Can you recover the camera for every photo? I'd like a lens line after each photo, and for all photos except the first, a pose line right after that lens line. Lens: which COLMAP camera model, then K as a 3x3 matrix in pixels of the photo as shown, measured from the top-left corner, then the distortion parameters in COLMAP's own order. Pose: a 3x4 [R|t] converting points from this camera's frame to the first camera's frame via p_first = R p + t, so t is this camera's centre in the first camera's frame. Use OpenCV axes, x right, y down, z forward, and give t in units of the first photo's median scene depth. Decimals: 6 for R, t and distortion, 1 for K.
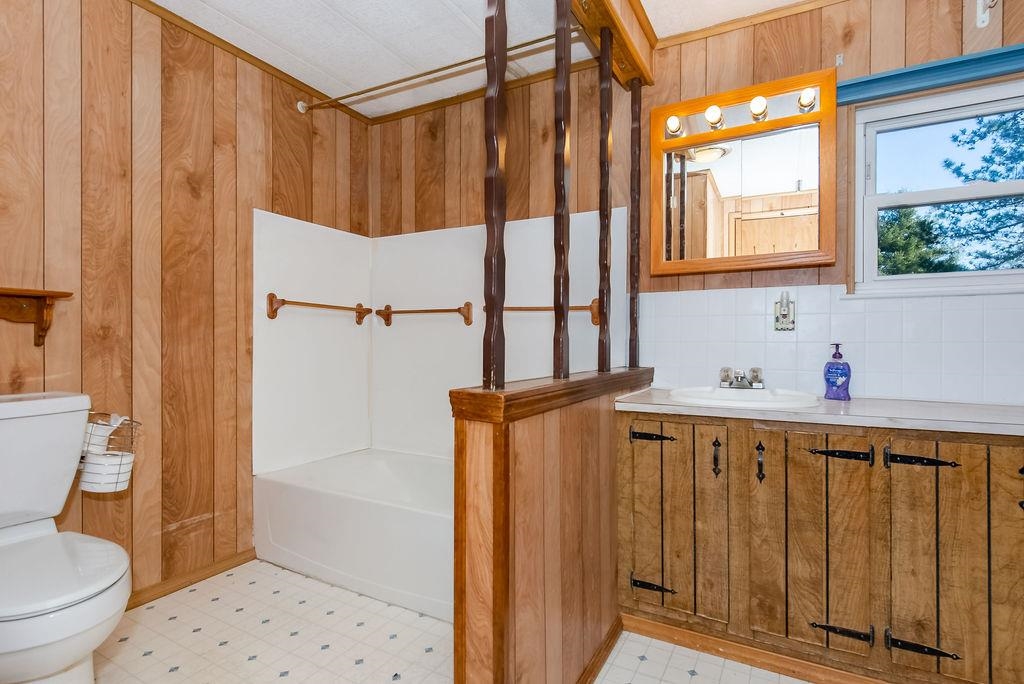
lens RADIAL K [[513.0, 0, 512.0], [0, 513.0, 342.0], [0, 0, 1]] dist [0.002590, 0.000467]
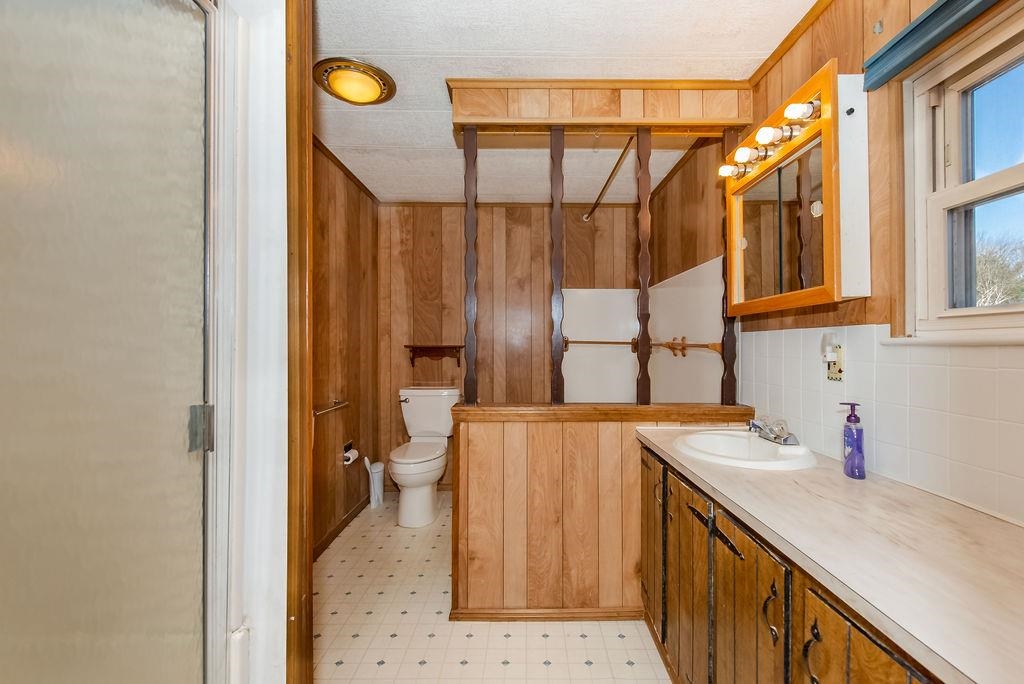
lens RADIAL K [[433.7, 0, 512.0], [0, 433.7, 342.0], [0, 0, 1]] dist [-0.000222, -0.000064]
pose [[0.473394, -0.011877, -0.880771, 0.866261], [0.002748, 0.999924, -0.012007, -0.074144], [0.880846, 0.003263, 0.473391, 0.209623]]
